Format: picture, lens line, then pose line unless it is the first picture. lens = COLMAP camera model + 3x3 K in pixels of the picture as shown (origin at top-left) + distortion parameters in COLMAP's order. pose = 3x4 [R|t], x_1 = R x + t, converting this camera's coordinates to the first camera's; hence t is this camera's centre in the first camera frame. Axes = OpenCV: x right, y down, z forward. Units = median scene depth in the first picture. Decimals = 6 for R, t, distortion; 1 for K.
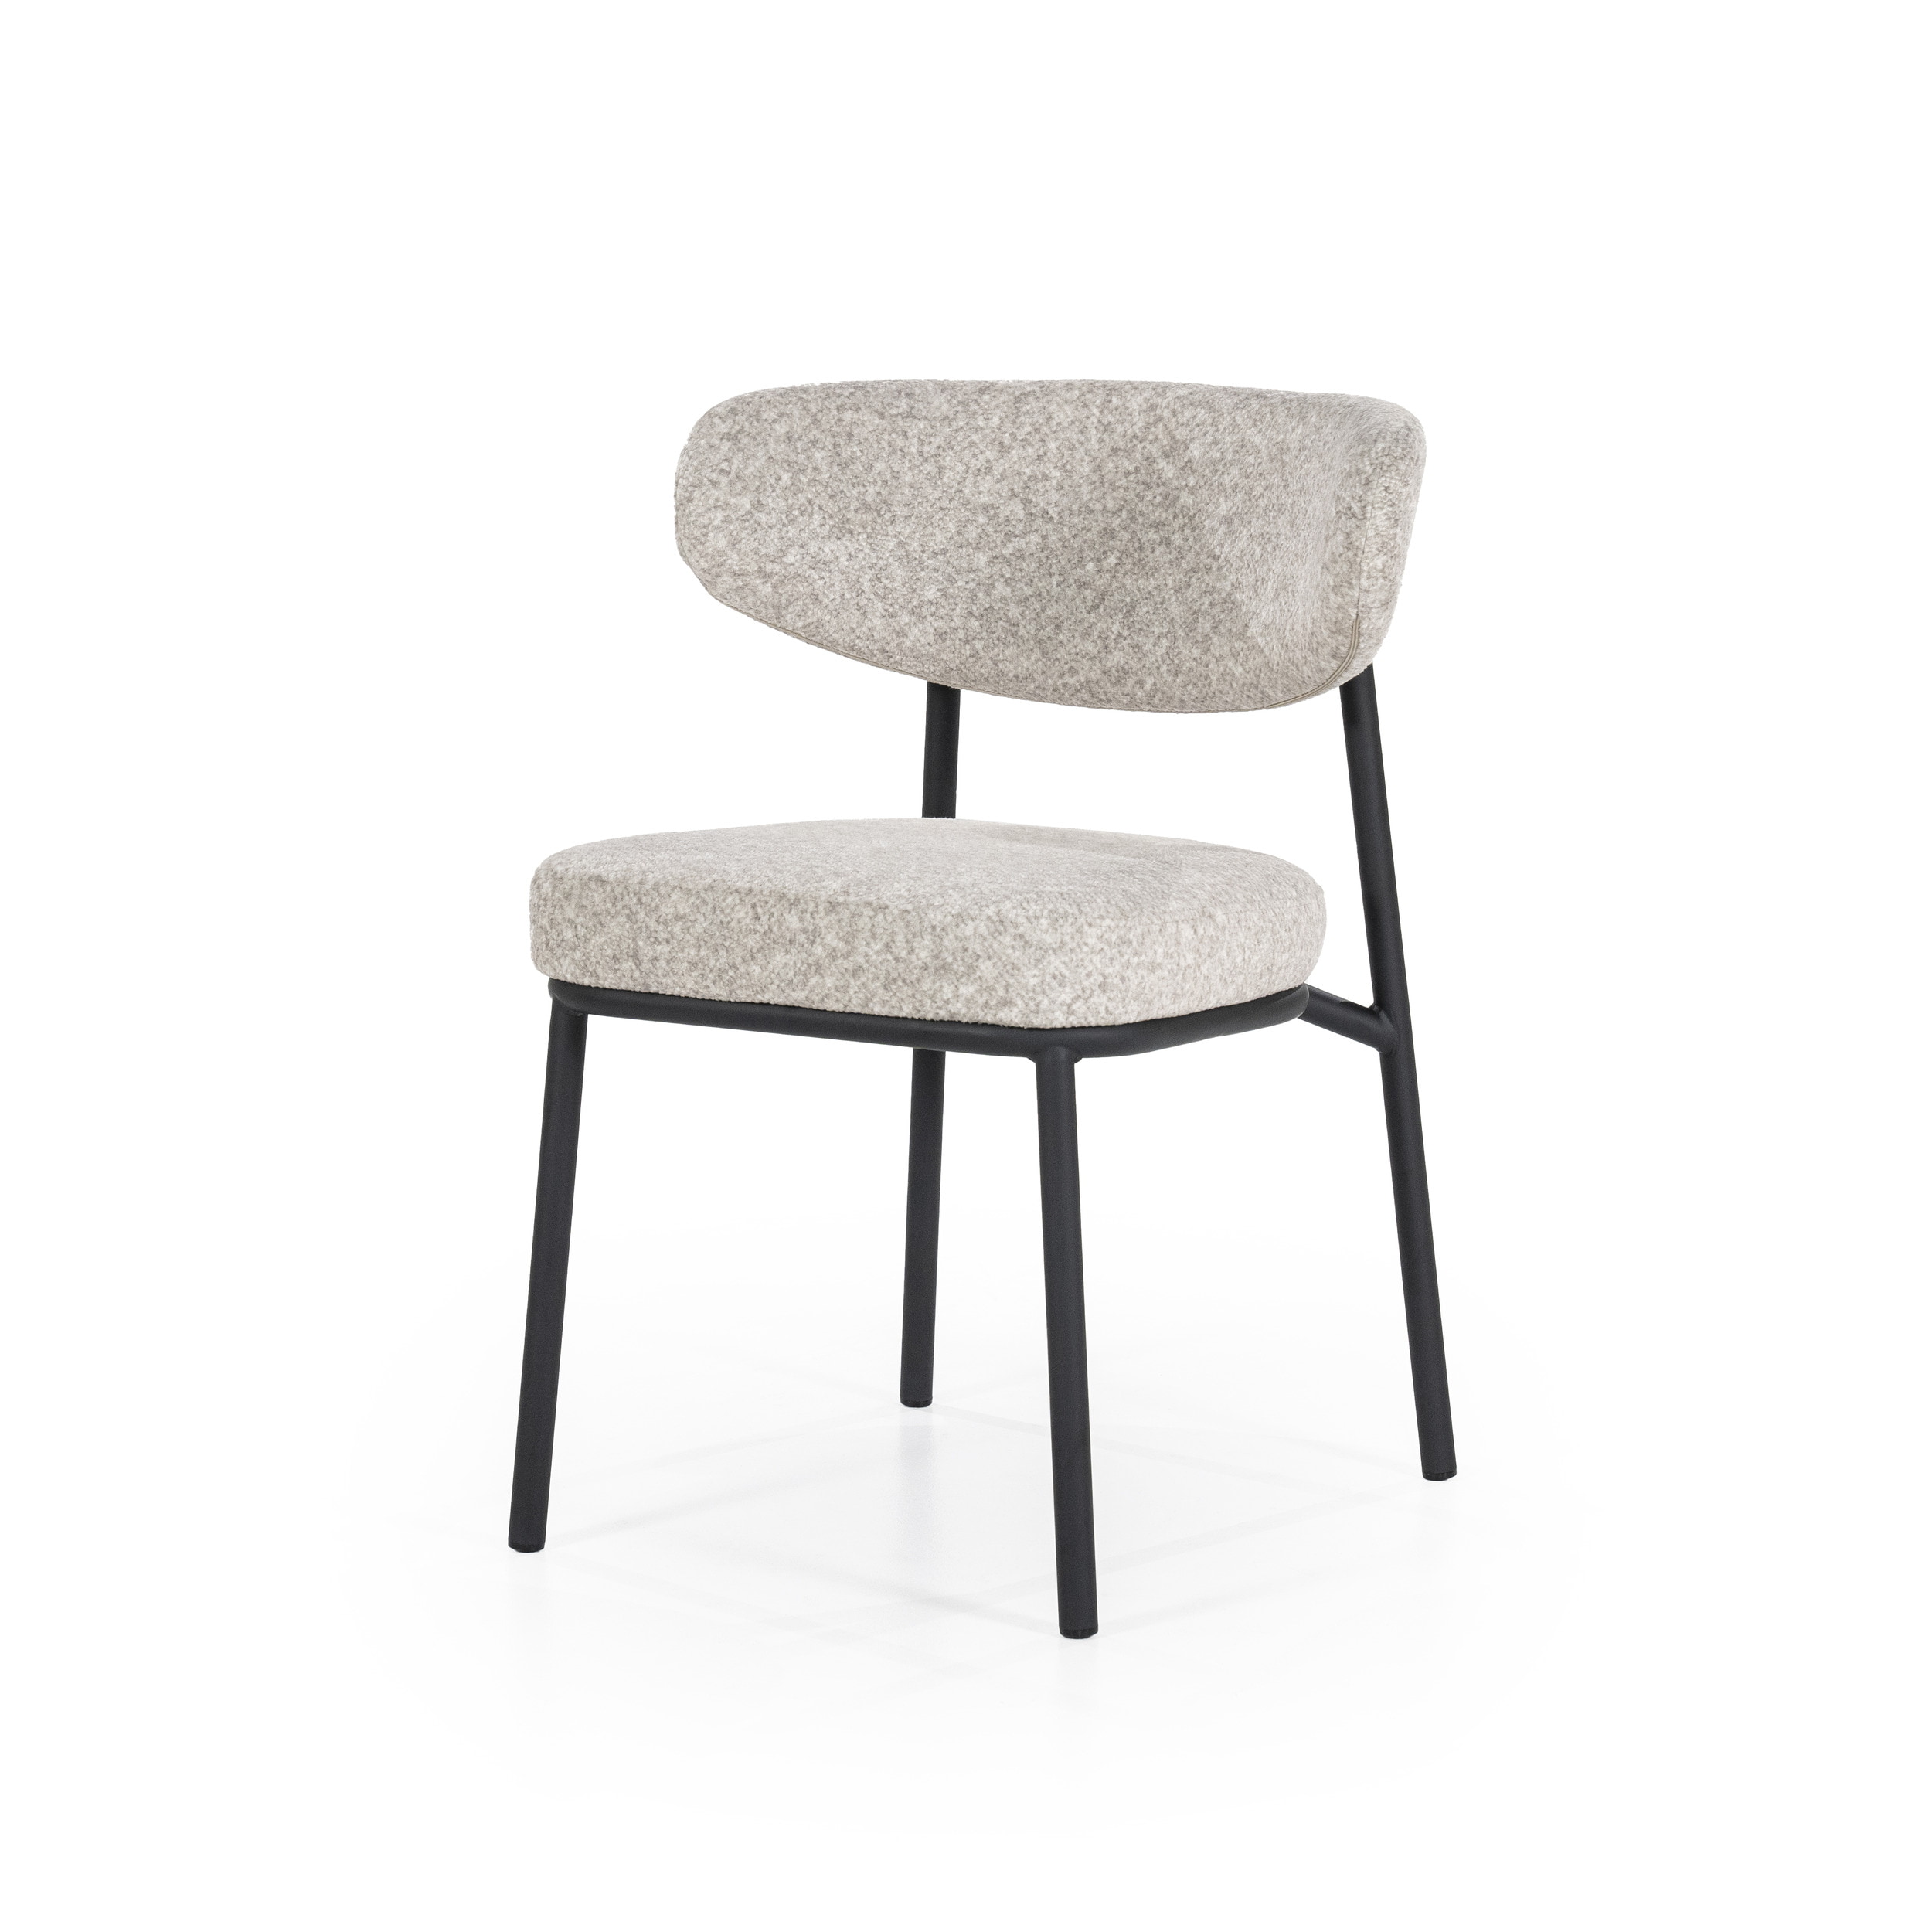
lens RADIAL K [[5384.0, 0, 962.0], [0, 5384.0, 913.4], [0, 0, 1]] dist [0.513527, -0.150940]
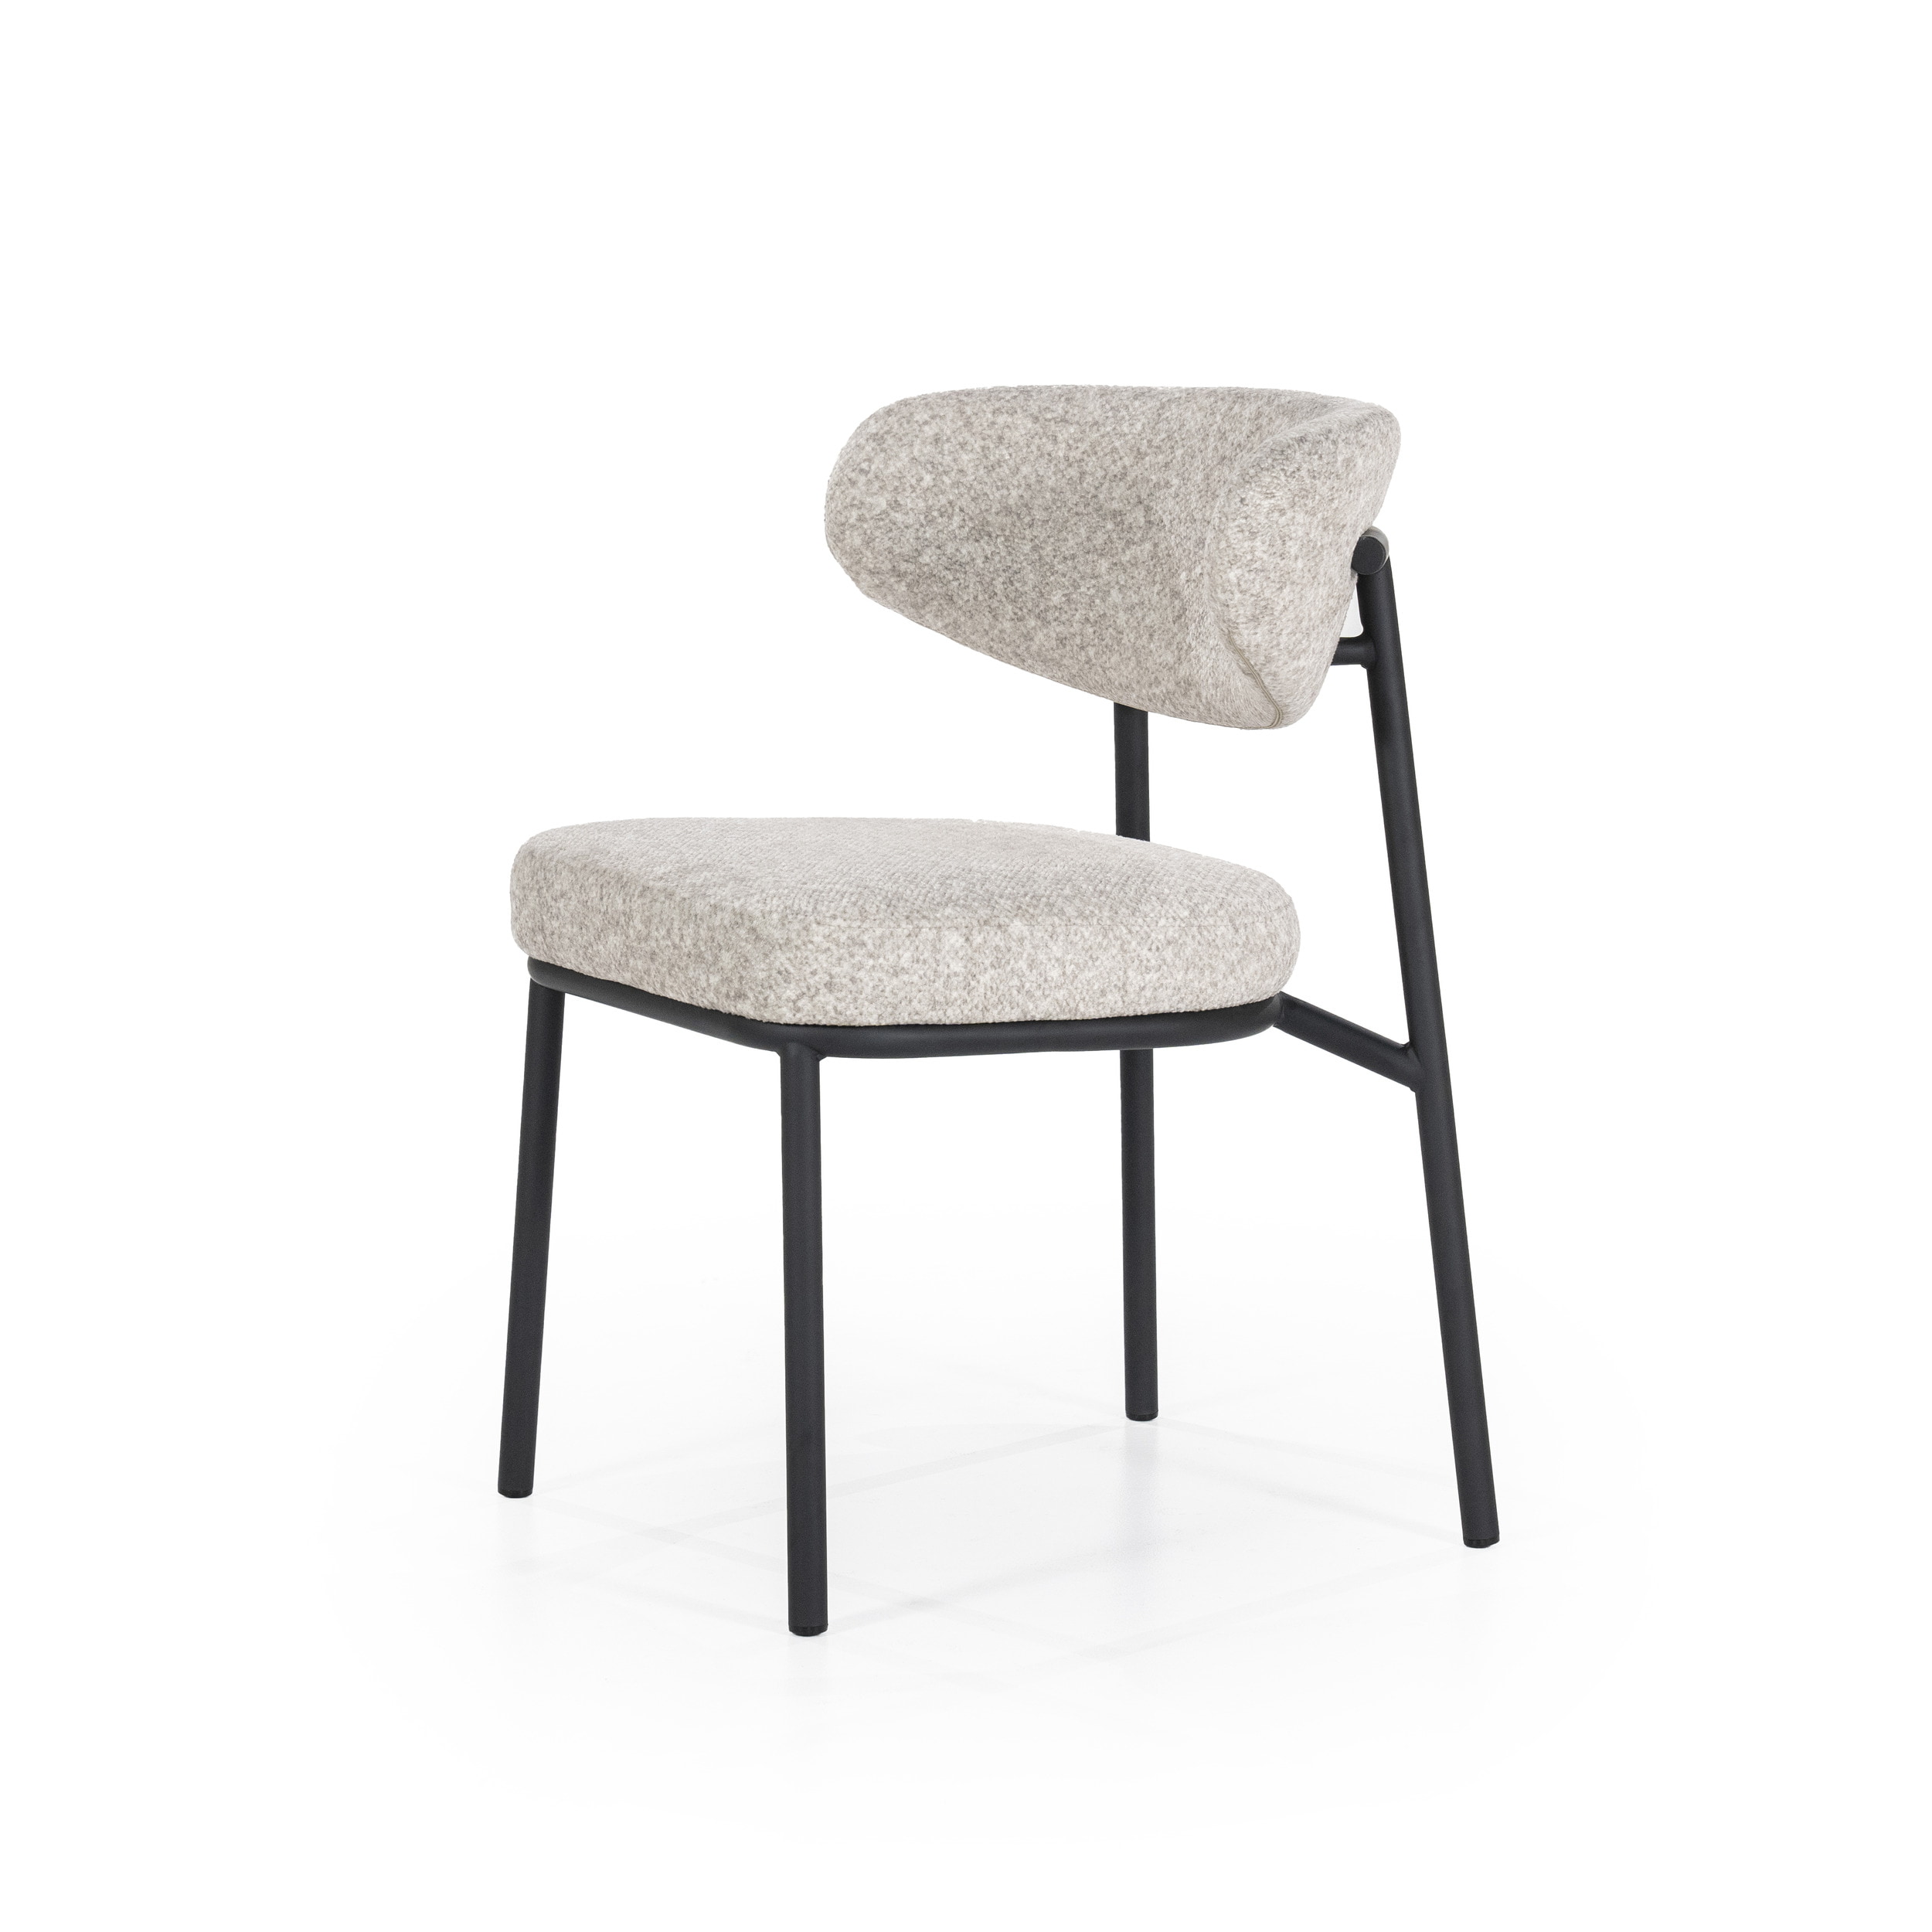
lens RADIAL K [[5384.0, 0, 962.0], [0, 5384.0, 913.4], [0, 0, 1]] dist [0.513527, -0.150940]
pose [[0.866743, 0.064426, -0.494577, 0.478328], [-0.067975, 0.997628, 0.010830, -0.010897], [0.494101, 0.024232, 0.869067, 0.127052]]
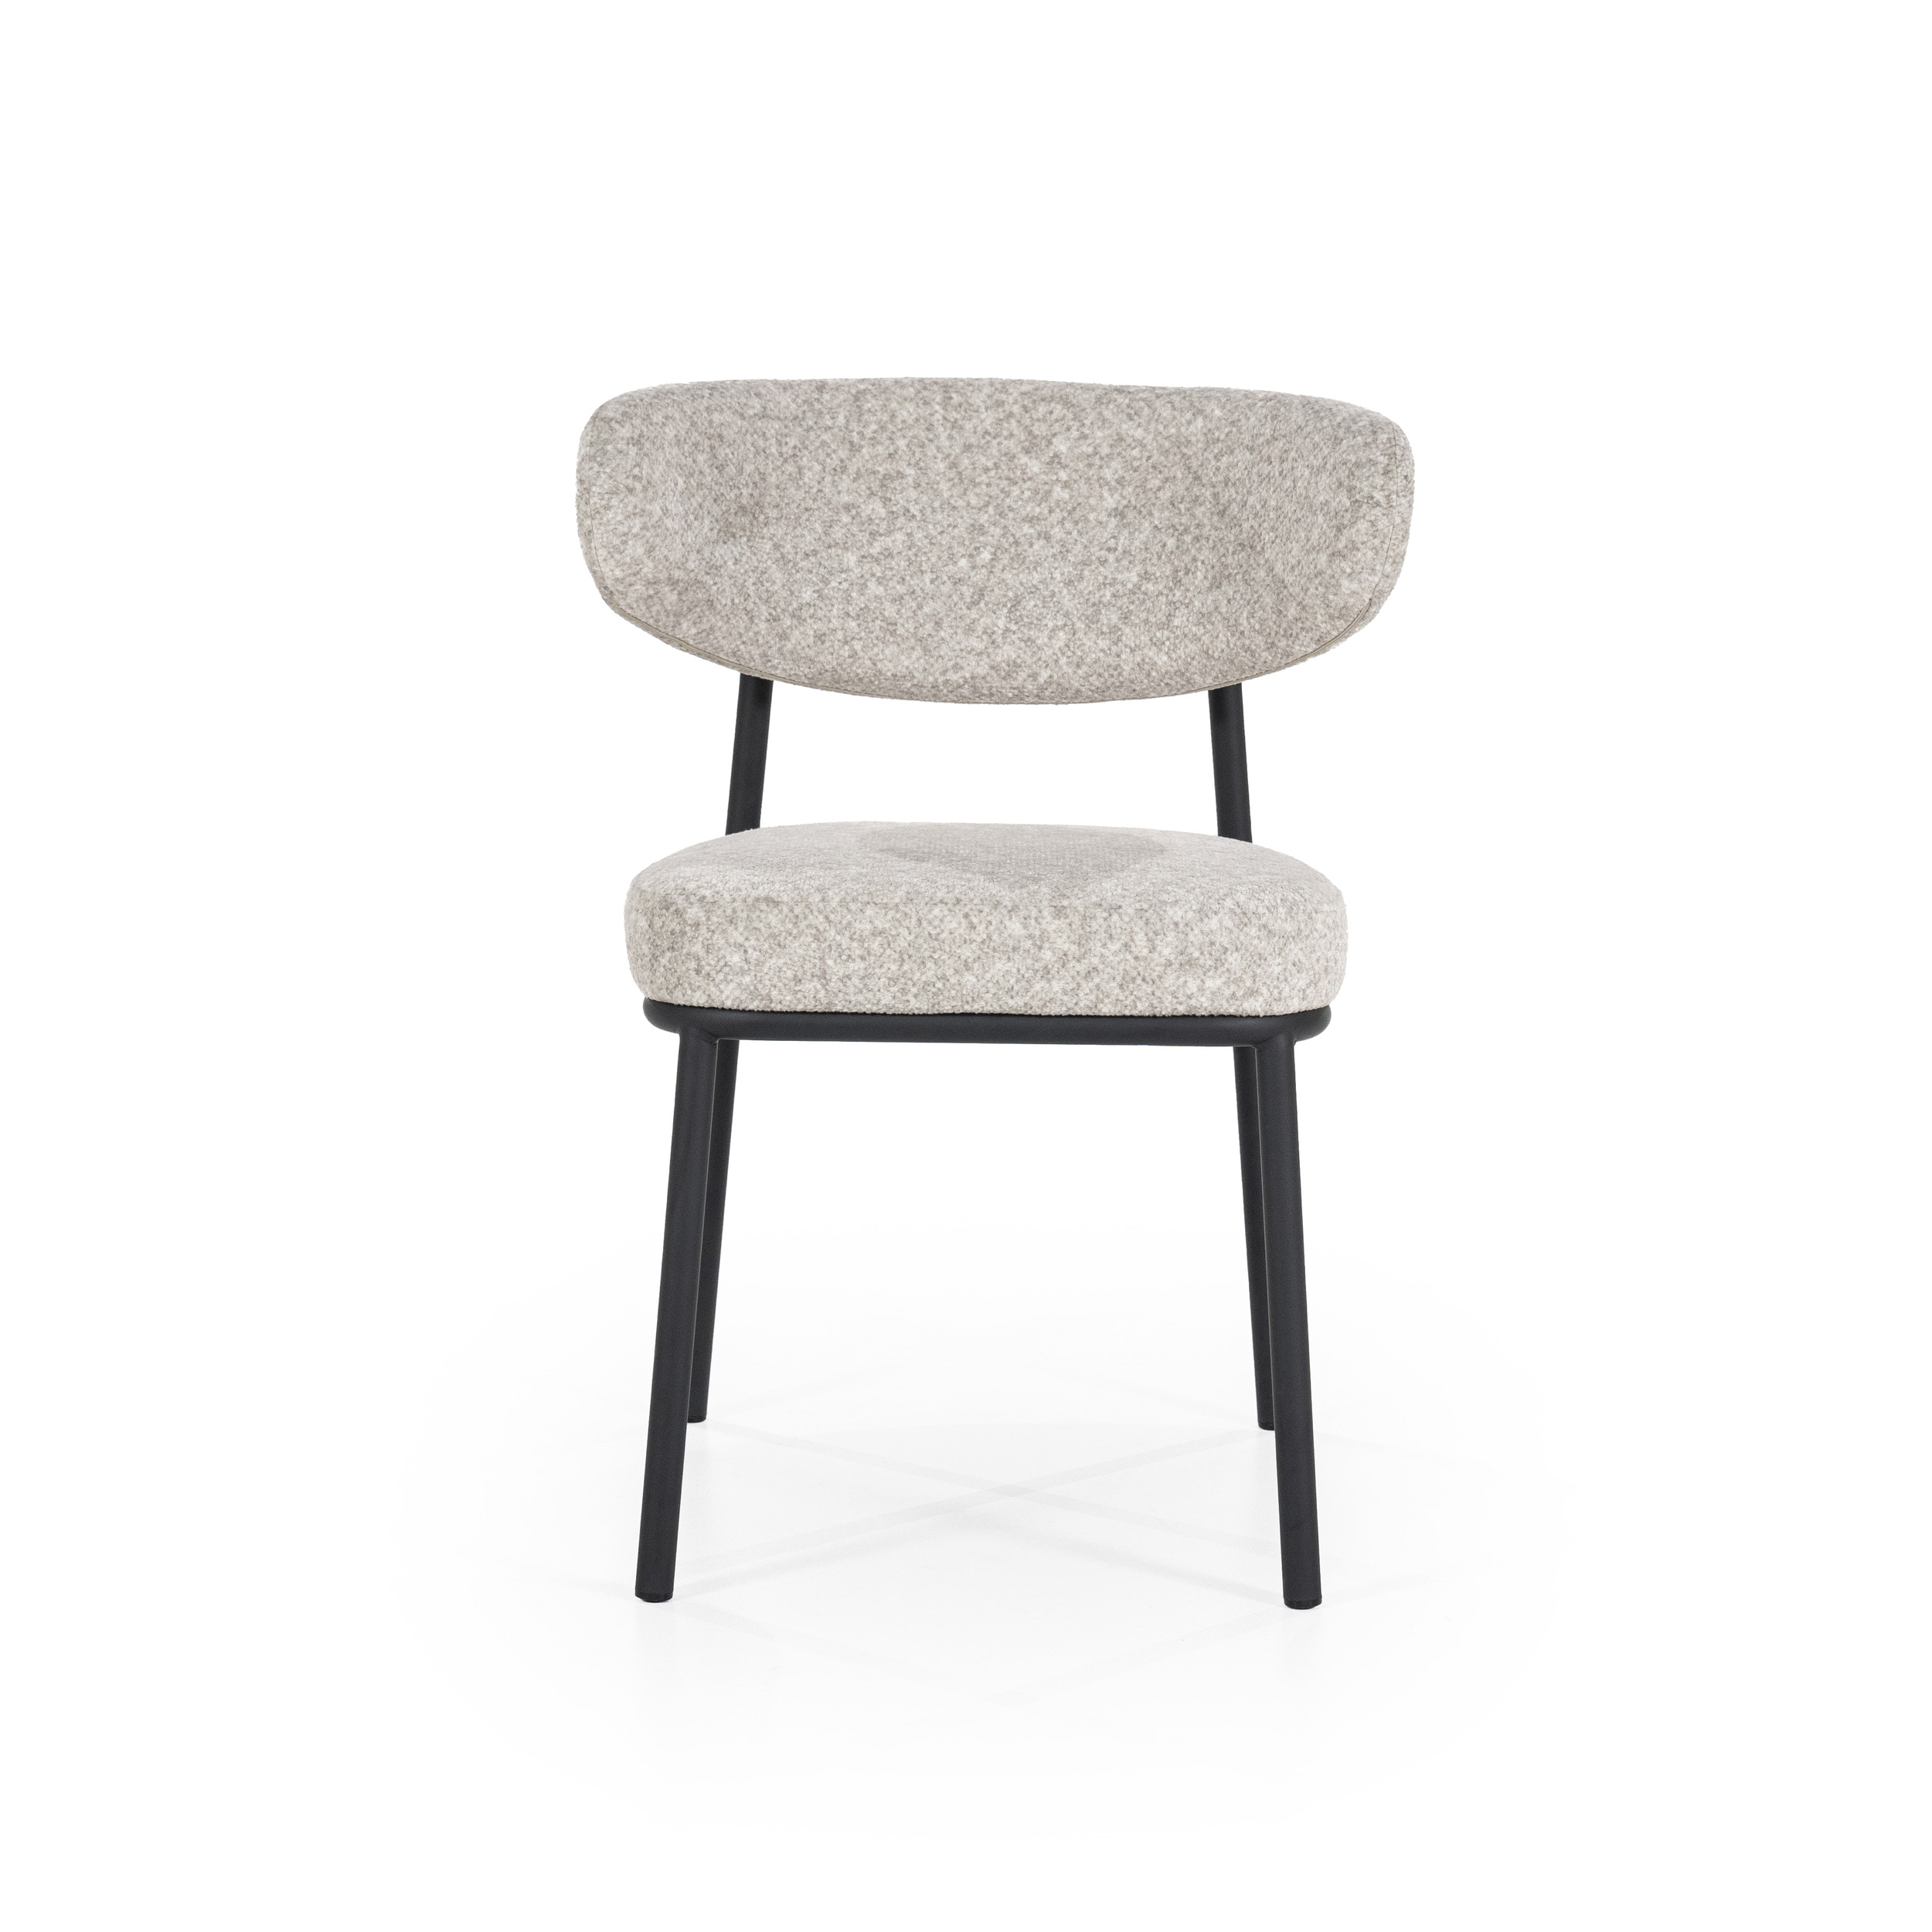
lens RADIAL K [[5384.0, 0, 962.0], [0, 5384.0, 913.4], [0, 0, 1]] dist [0.513527, -0.150940]
pose [[0.865042, -0.065817, 0.497363, -0.479937], [0.062686, 0.997768, 0.023011, -0.022216], [-0.497767, 0.011272, 0.867237, 0.128836]]
